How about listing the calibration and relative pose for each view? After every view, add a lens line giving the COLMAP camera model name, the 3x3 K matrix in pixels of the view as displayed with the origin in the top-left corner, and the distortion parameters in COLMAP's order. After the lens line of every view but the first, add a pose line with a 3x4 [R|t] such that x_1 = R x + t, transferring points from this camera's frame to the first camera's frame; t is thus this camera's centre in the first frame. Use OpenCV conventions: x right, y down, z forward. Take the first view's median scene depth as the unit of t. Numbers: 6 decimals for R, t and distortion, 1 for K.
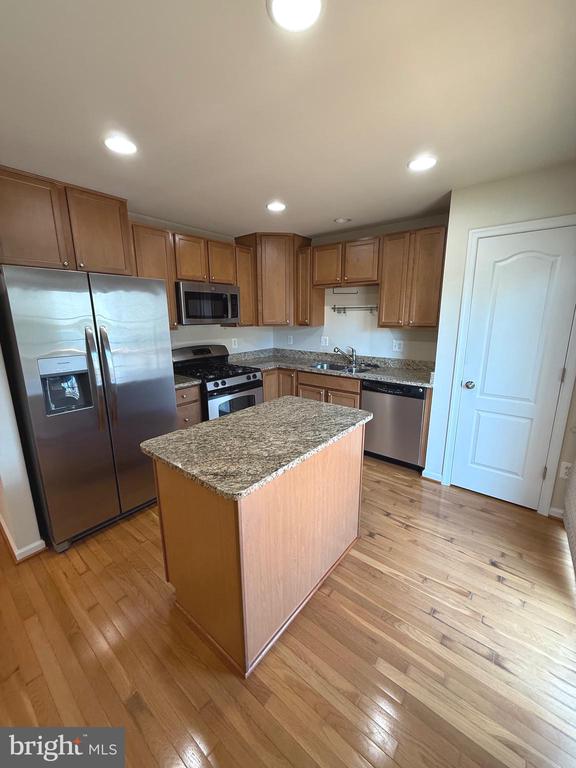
lens RADIAL K [[307.6, 0, 286.2], [0, 307.6, 383.3], [0, 0, 1]] dist [0.000894, 0.000245]
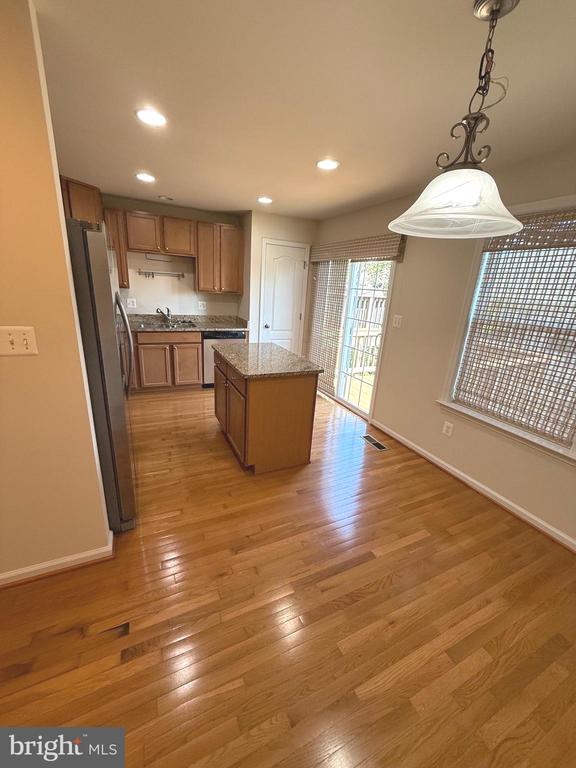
lens RADIAL K [[307.6, 0, 284.5], [0, 307.6, 383.2], [0, 0, 1]] dist [0.000894, 0.000245]
pose [[0.429702, -0.240334, 0.870400, -0.748901], [0.134611, 0.970207, 0.201438, -0.014636], [-0.892881, 0.030607, 0.449251, 0.073306]]
